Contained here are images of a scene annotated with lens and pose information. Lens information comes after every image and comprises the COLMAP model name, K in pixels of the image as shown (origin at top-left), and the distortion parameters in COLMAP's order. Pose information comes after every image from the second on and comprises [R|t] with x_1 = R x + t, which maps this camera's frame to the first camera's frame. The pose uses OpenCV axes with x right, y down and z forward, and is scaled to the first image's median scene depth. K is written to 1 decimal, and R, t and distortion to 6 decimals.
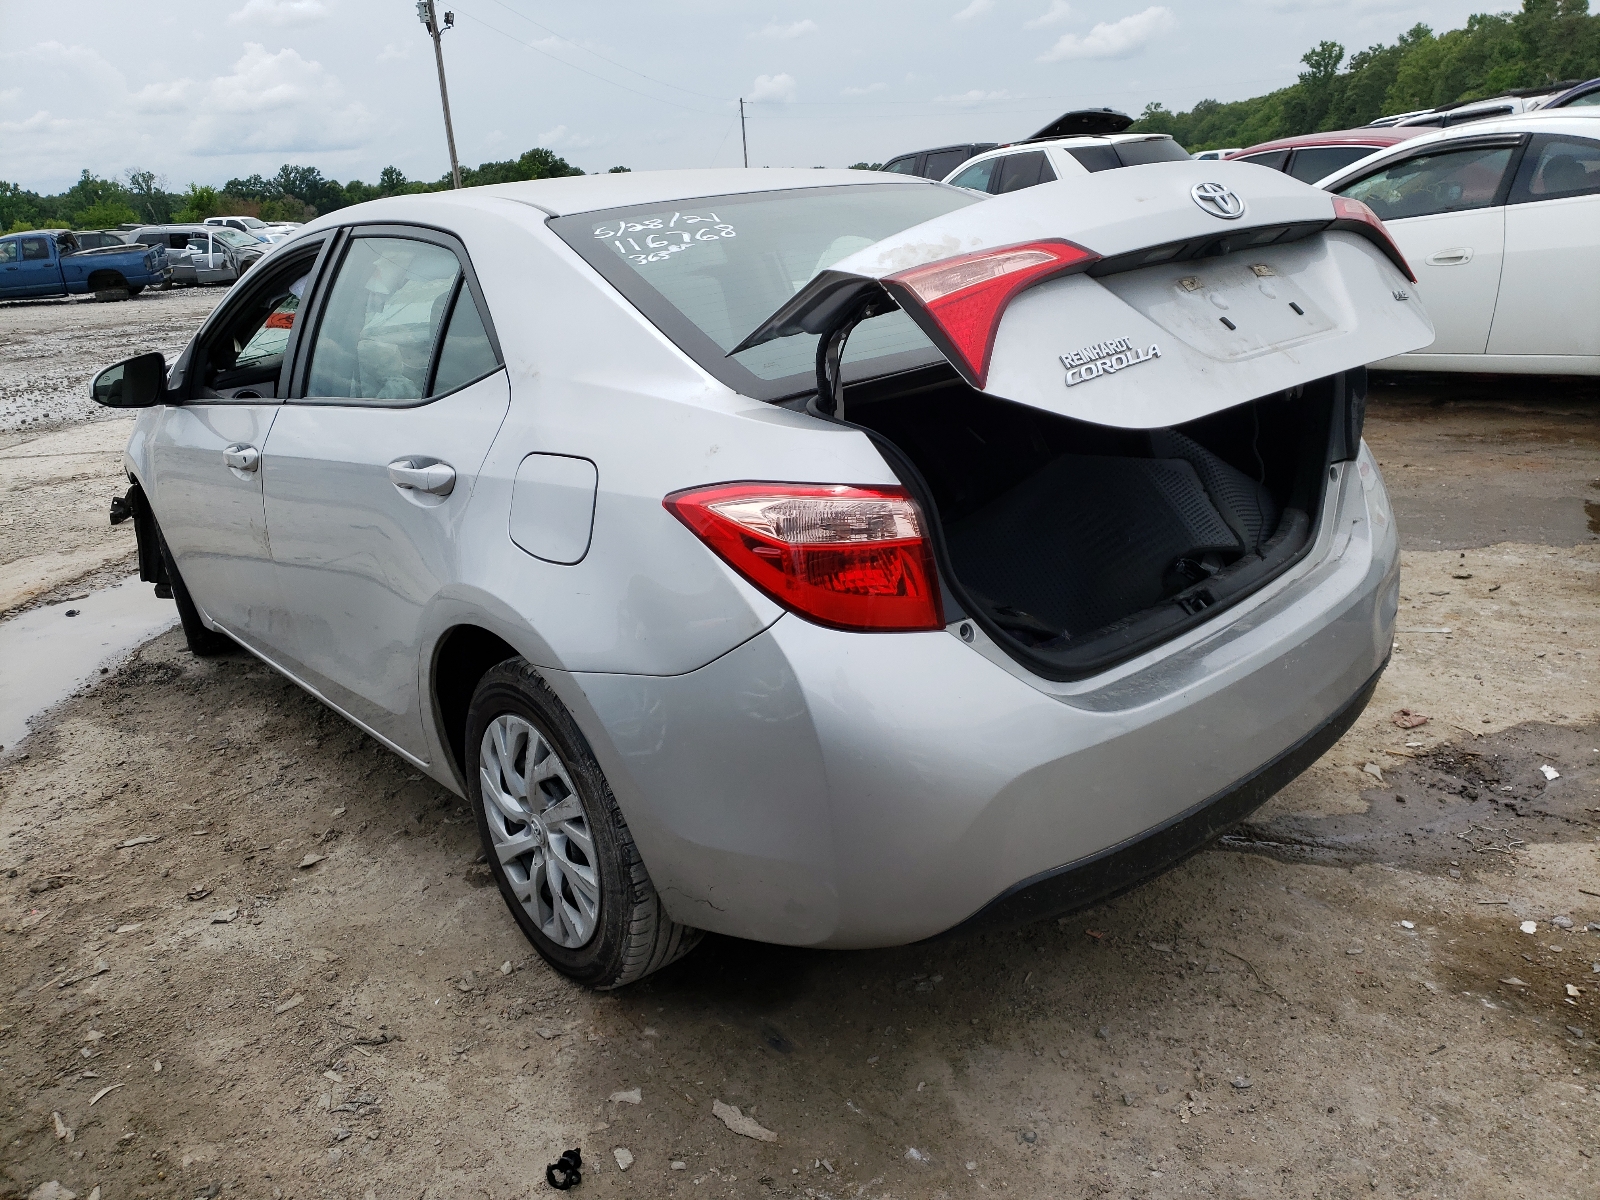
lens RADIAL K [[1208.6, 0, 792.2], [0, 1208.6, 599.1], [0, 0, 1]] dist [0.010449, 0.005474]
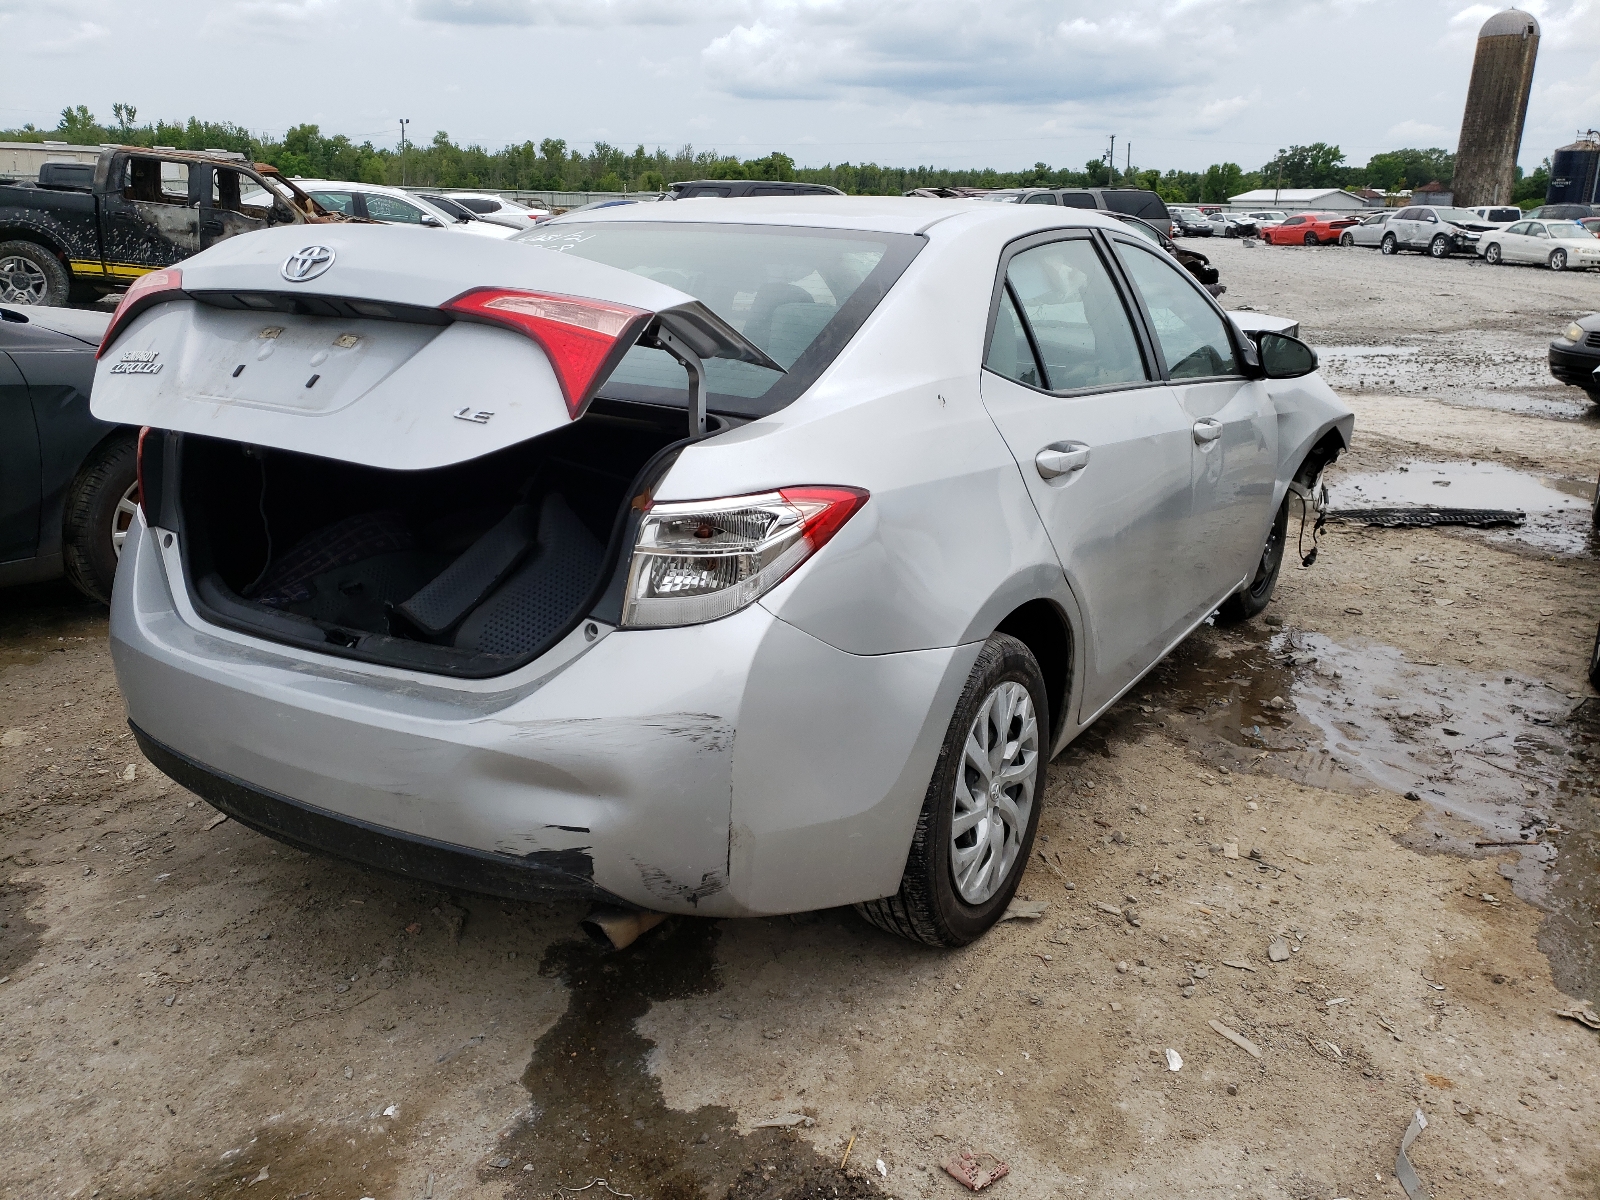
lens RADIAL K [[1208.6, 0, 792.3], [0, 1208.6, 600.5], [0, 0, 1]] dist [0.010449, 0.005474]
pose [[0.320569, 0.362697, -0.875035, 1.370622], [-0.341164, 0.905999, 0.250546, -0.426020], [0.883653, 0.218213, 0.414175, 0.906525]]
